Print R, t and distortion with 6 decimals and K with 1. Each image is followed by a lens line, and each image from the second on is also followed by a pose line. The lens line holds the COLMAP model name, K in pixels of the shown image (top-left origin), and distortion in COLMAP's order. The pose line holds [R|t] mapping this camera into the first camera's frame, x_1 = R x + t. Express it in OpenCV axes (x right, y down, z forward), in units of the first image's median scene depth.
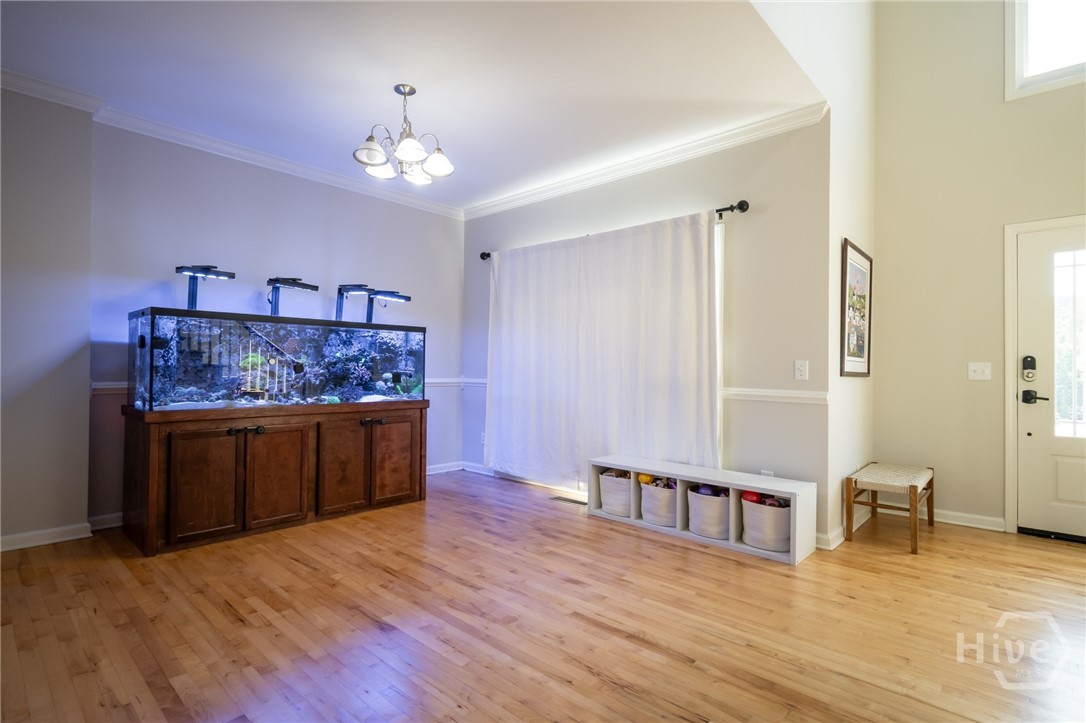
lens RADIAL K [[540.9, 0, 543.0], [0, 540.9, 361.5], [0, 0, 1]] dist [0.003599, 0.000937]
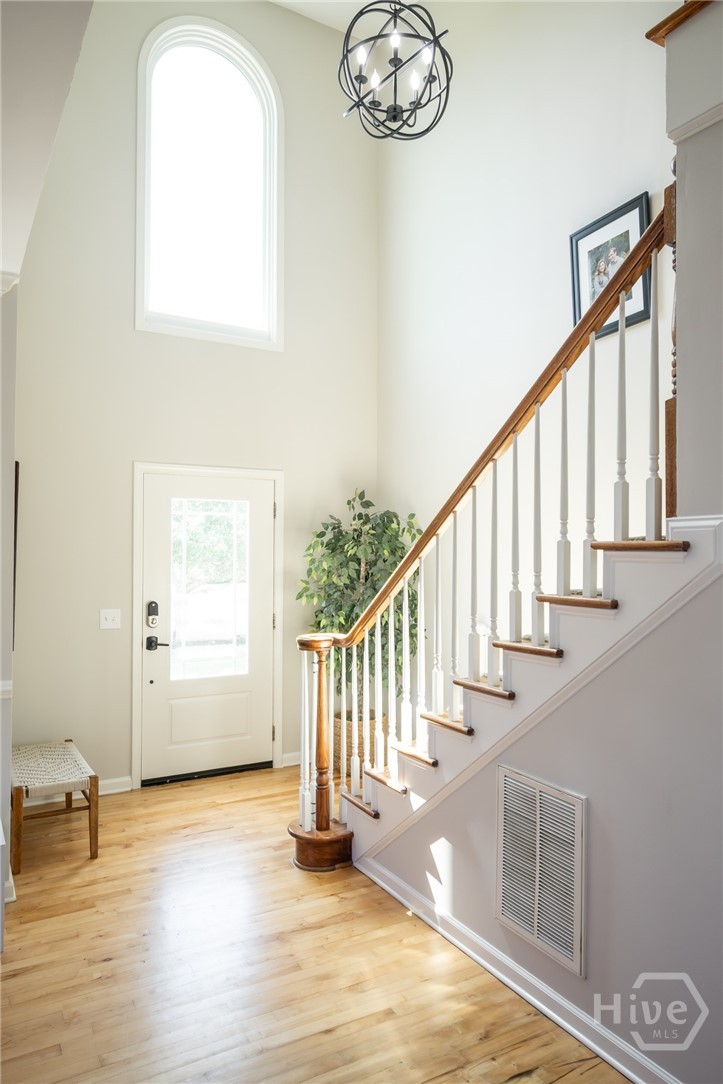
lens RADIAL K [[728.8, 0, 368.5], [0, 728.8, 537.5], [0, 0, 1]] dist [-0.006366, -0.000202]
pose [[0.297793, 0.007216, 0.954603, -0.229993], [-0.014013, 0.999897, -0.003187, -0.124239], [-0.954528, -0.012428, 0.297863, 0.243275]]
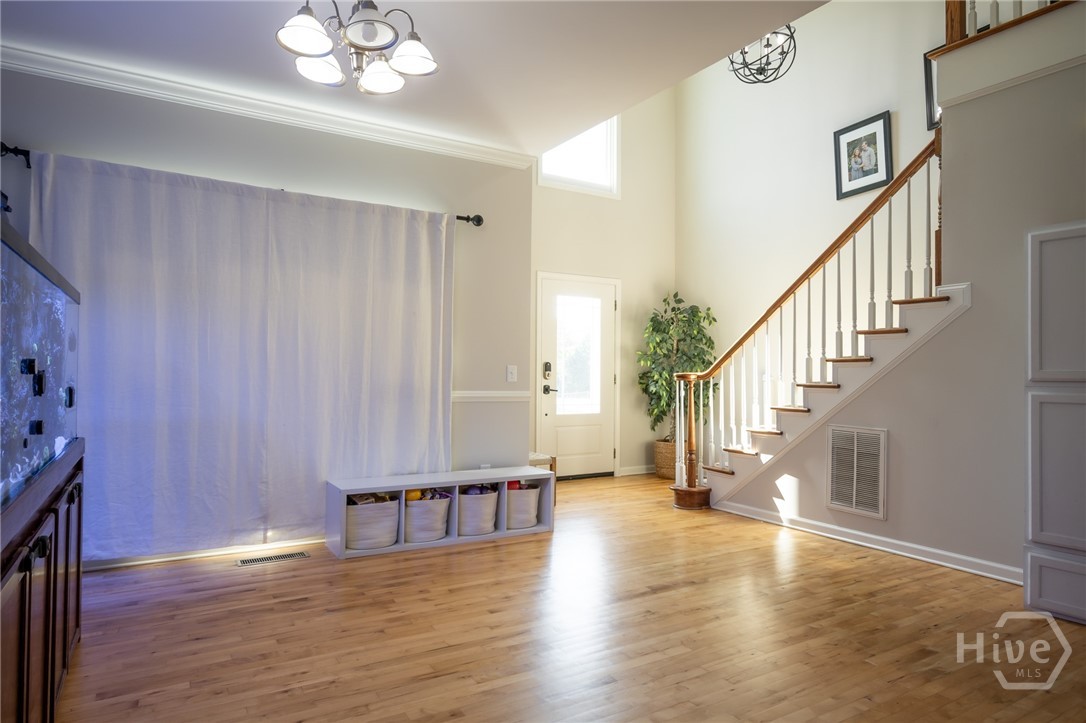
lens RADIAL K [[656.9, 0, 543.0], [0, 656.9, 361.5], [0, 0, 1]] dist [0.002978, 0.000741]
pose [[0.274879, 0.006668, 0.961456, -0.831554], [-0.017539, 0.999844, -0.001920, -0.008331], [-0.961319, -0.016335, 0.274953, 0.510854]]
